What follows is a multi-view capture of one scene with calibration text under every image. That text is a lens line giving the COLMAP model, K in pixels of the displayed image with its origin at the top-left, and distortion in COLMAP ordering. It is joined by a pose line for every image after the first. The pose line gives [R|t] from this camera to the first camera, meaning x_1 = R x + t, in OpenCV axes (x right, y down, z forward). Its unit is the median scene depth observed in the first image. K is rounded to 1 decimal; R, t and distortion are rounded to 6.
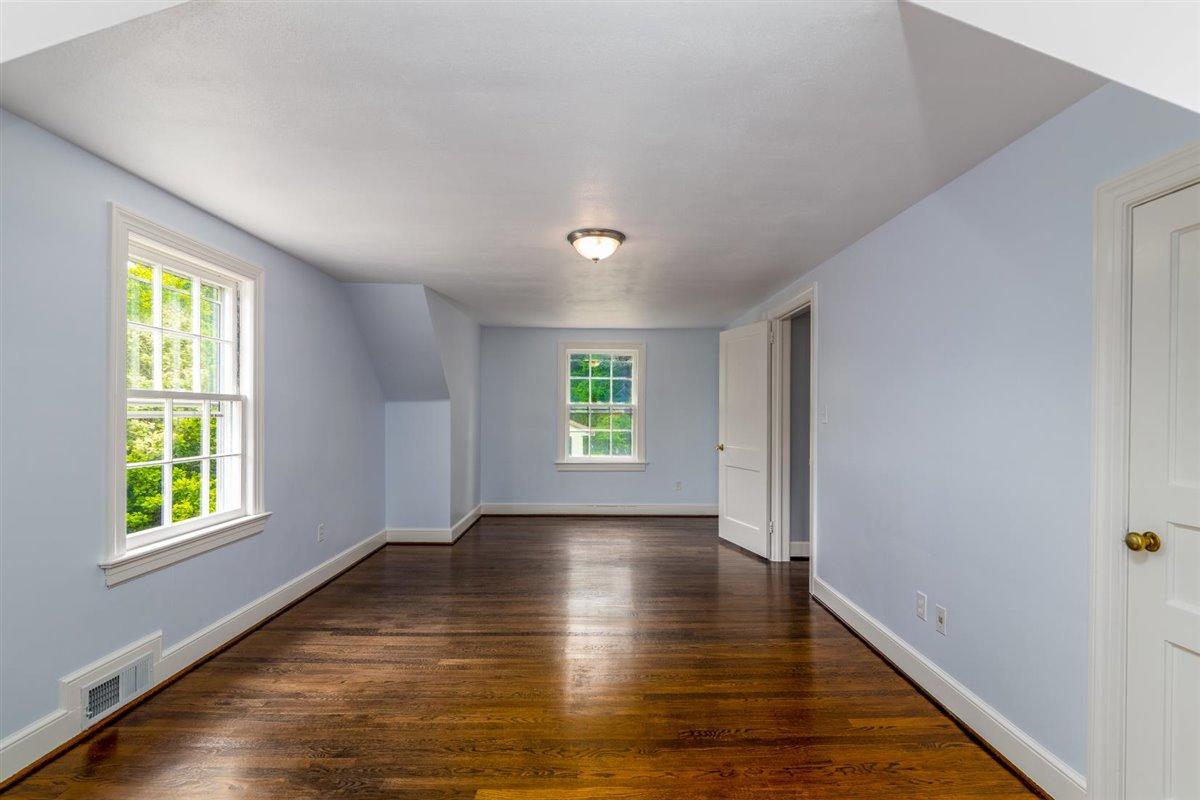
lens RADIAL K [[556.5, 0, 599.1], [0, 556.5, 402.4], [0, 0, 1]] dist [-0.003073, -0.000789]
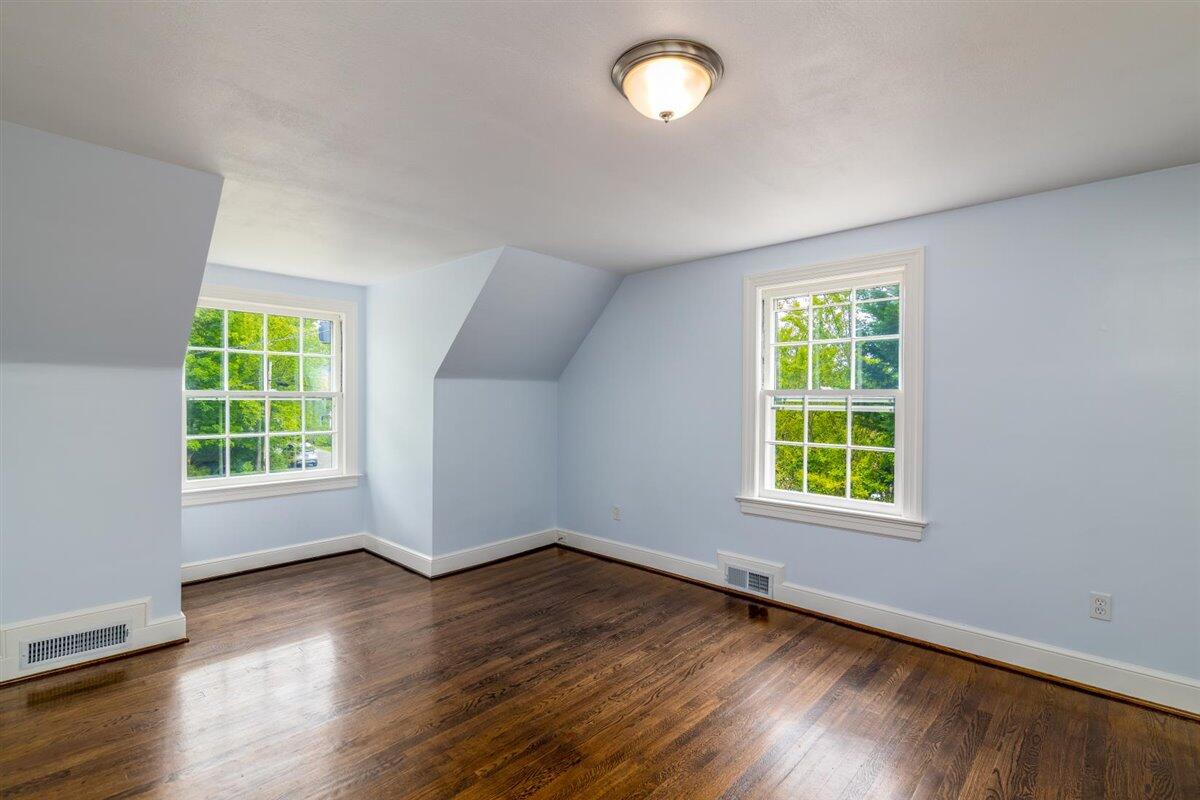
lens RADIAL K [[556.5, 0, 599.3], [0, 556.5, 402.1], [0, 0, 1]] dist [-0.003073, -0.000789]
pose [[-0.697707, -0.002097, -0.716381, 0.559576], [0.009856, 0.999873, -0.012526, 0.024182], [0.716316, -0.015800, -0.697597, 1.800412]]
